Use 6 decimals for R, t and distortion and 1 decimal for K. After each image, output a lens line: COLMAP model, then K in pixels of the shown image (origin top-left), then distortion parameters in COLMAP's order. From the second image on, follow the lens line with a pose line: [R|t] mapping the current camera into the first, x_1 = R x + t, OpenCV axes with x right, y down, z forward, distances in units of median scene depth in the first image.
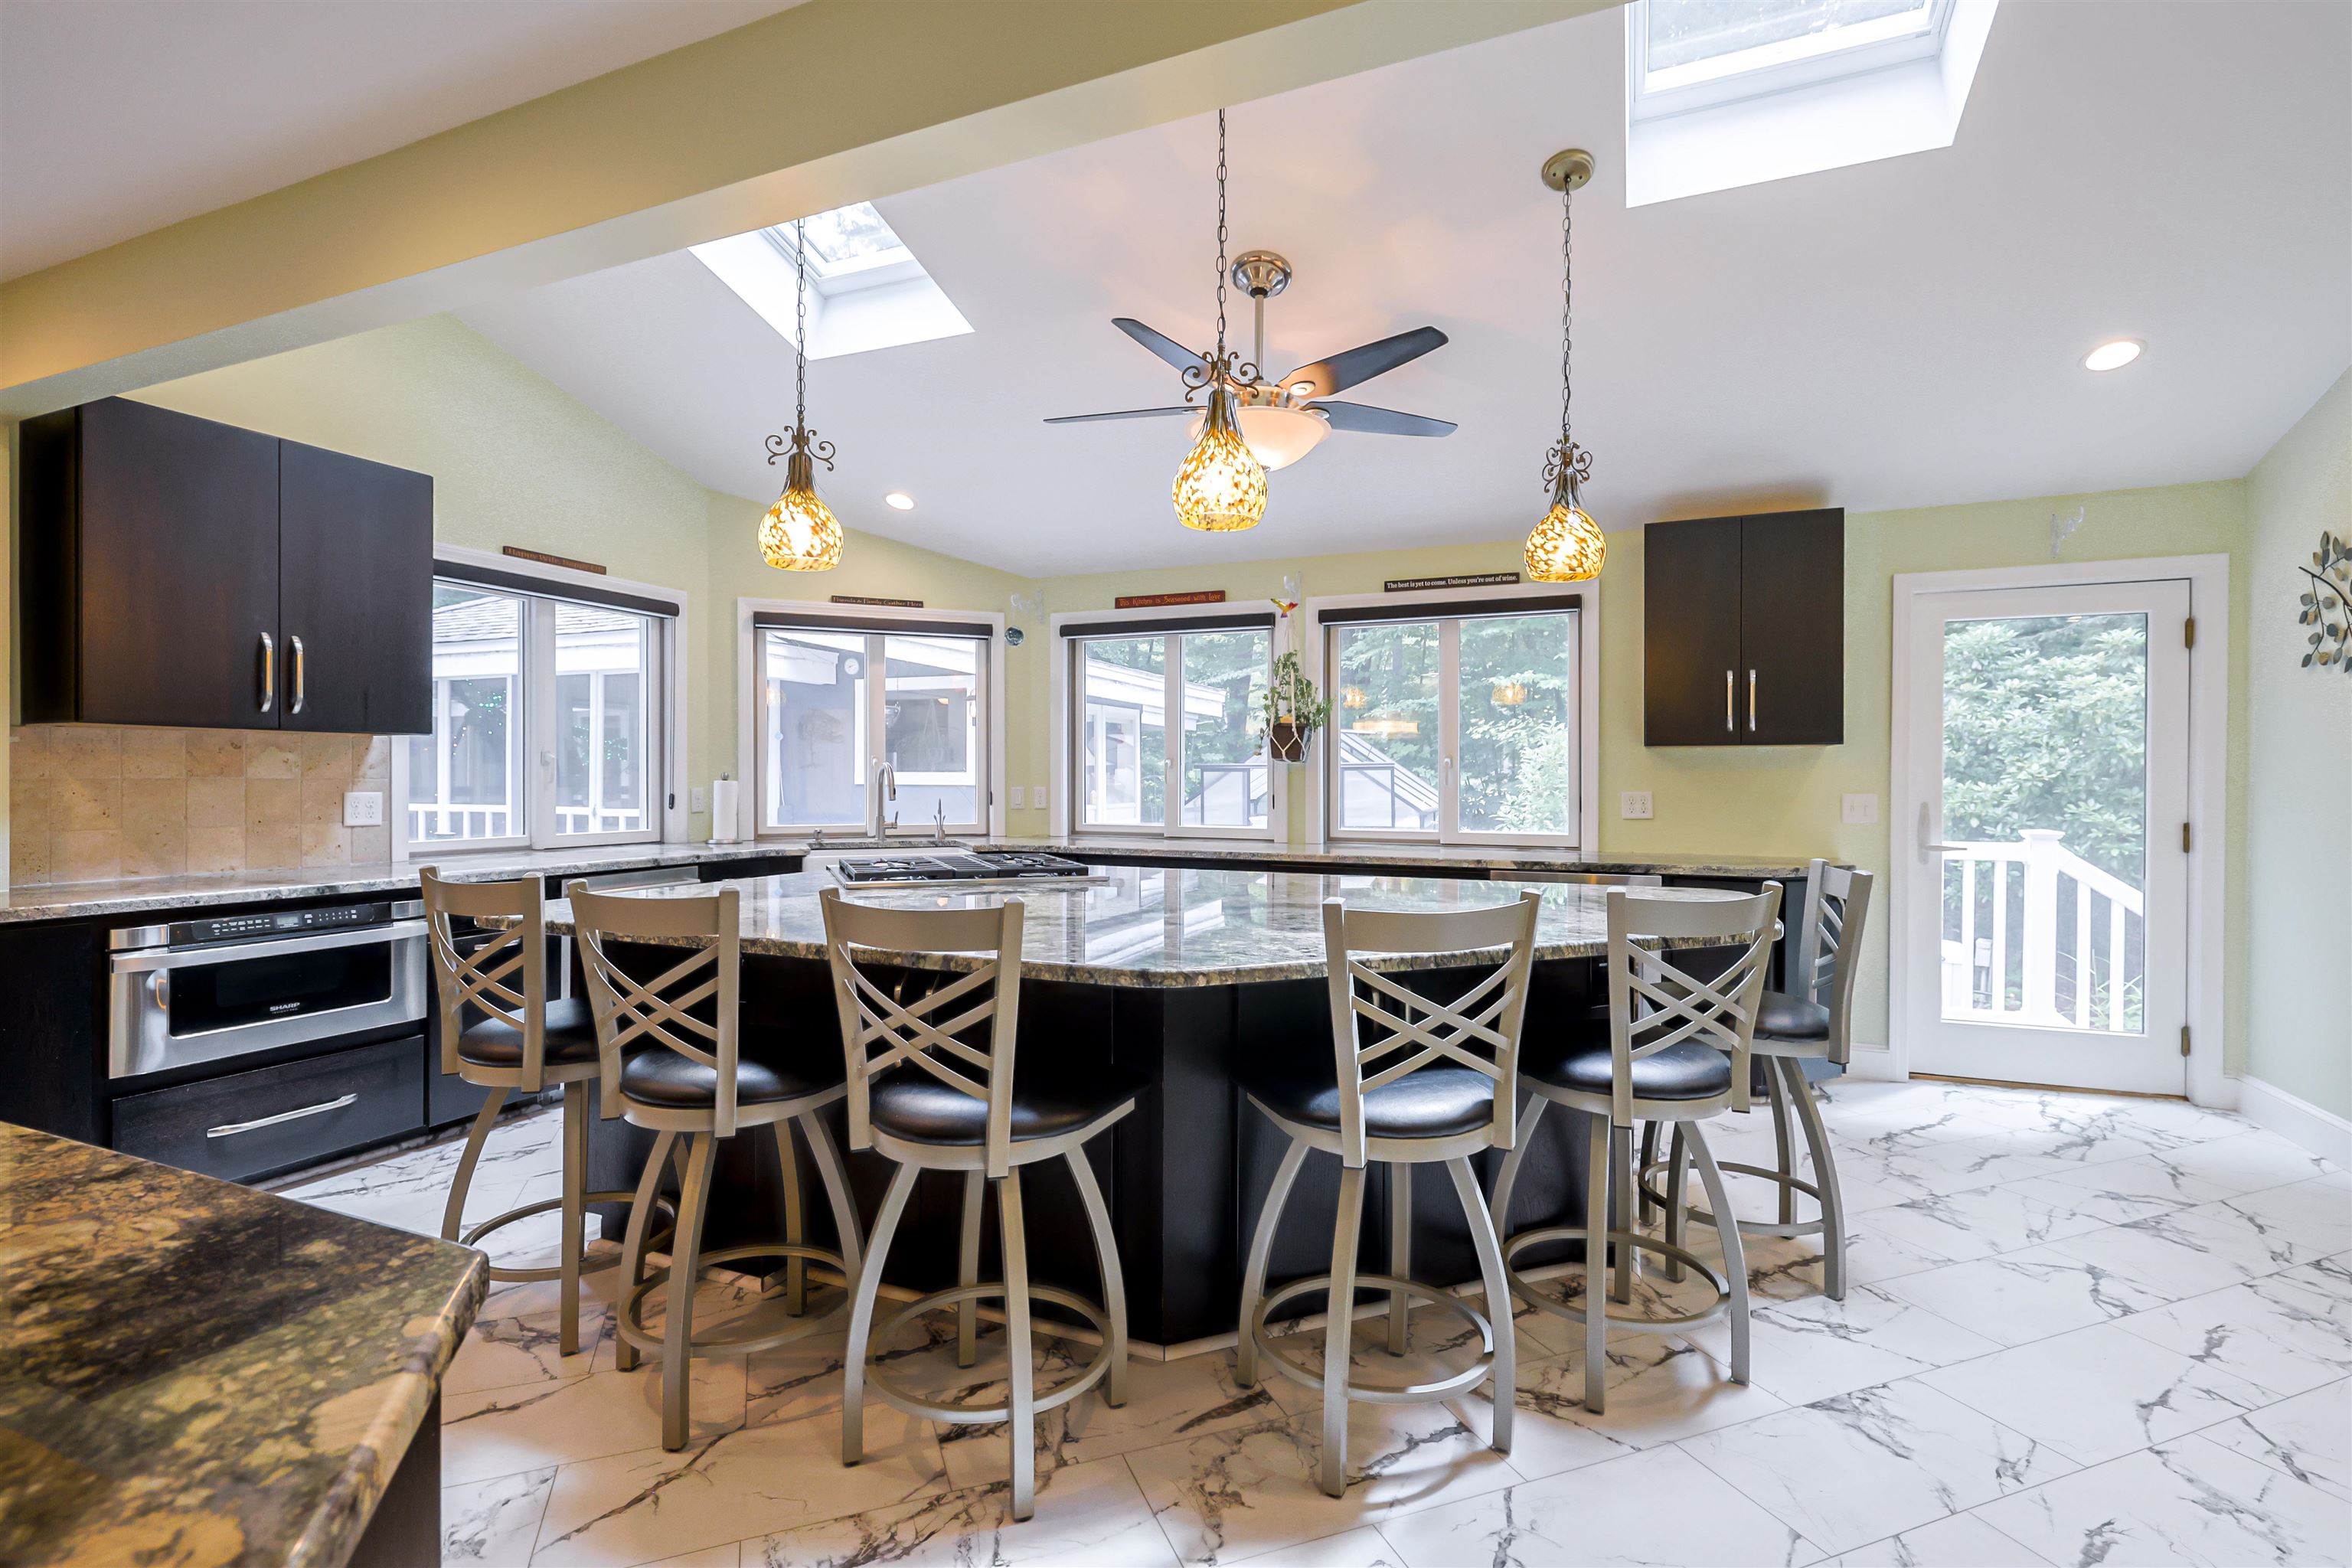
lens RADIAL K [[1074.3, 0, 1170.5], [0, 1074.3, 787.6], [0, 0, 1]] dist [0.001263, 0.000333]
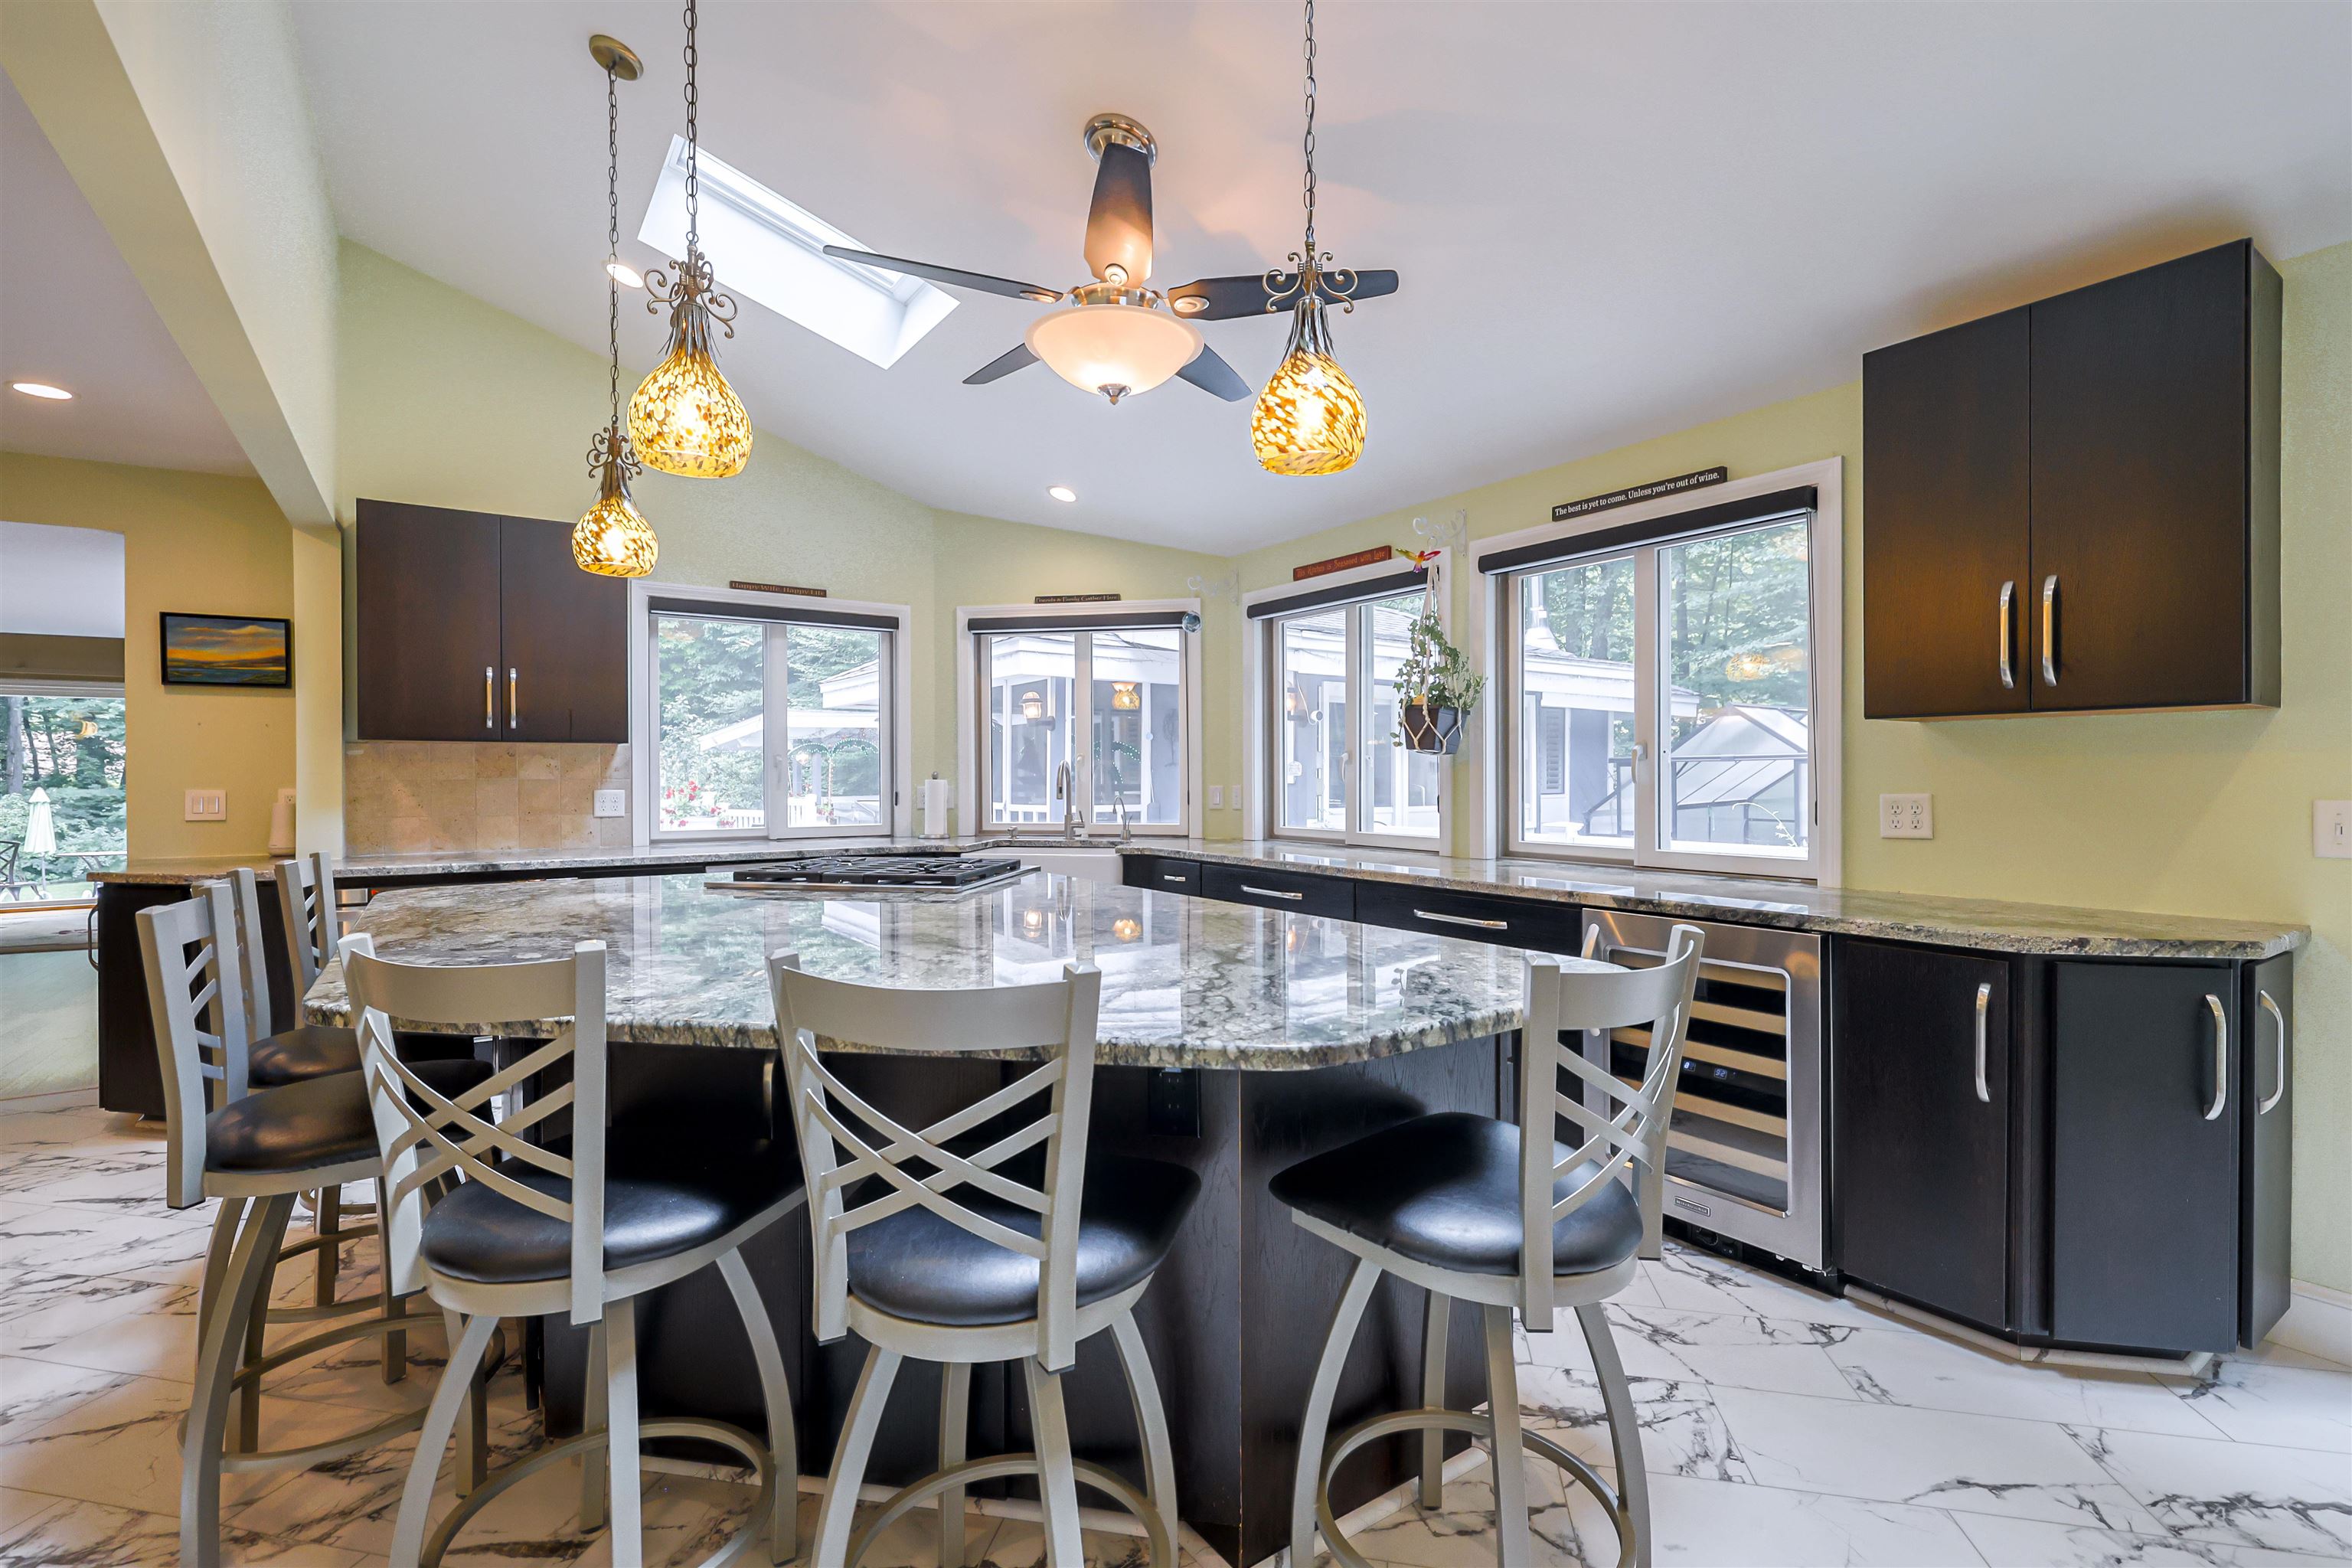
lens RADIAL K [[1074.3, 0, 1176.8], [0, 1074.3, 785.3], [0, 0, 1]] dist [0.001263, 0.000333]
pose [[0.844721, -0.000015, -0.535207, 0.380170], [0.000017, 1.000000, -0.000002, -0.000798], [0.535207, -0.000007, 0.844721, 0.239943]]
